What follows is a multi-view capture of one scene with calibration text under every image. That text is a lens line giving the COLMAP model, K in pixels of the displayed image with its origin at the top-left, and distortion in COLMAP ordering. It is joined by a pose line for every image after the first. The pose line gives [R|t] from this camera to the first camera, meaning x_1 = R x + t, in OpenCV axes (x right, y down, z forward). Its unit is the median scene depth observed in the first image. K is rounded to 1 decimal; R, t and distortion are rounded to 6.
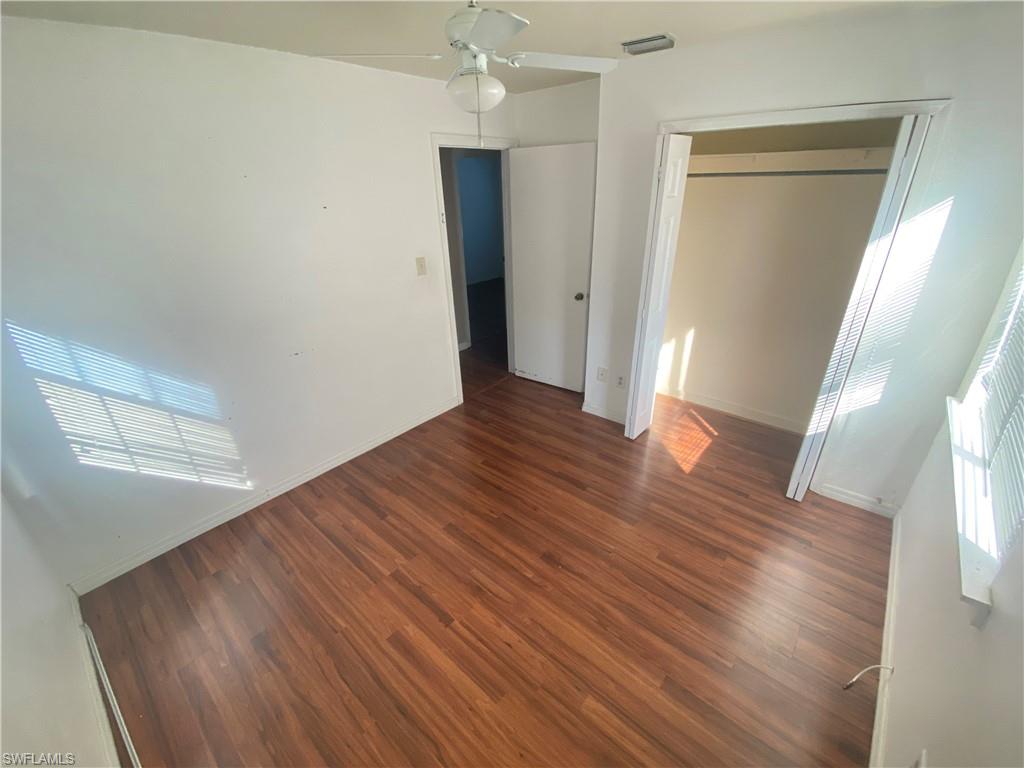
lens RADIAL K [[415.1, 0, 516.1], [0, 415.1, 383.1], [0, 0, 1]] dist [0.034718, -0.025990]
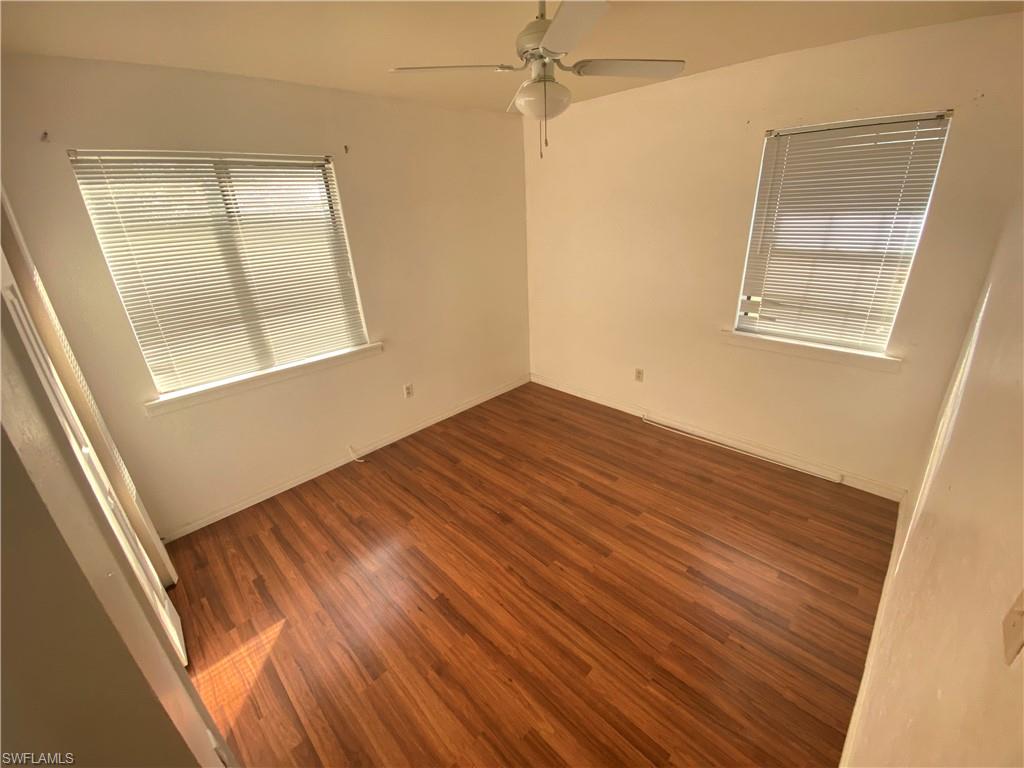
lens RADIAL K [[415.1, 0, 516.1], [0, 415.1, 383.1], [0, 0, 1]] dist [0.034718, -0.025990]
pose [[-0.995162, 0.038105, 0.090562, -0.066531], [0.093217, 0.657461, 0.747701, -0.670197], [-0.031049, 0.752525, -0.657832, 1.455619]]
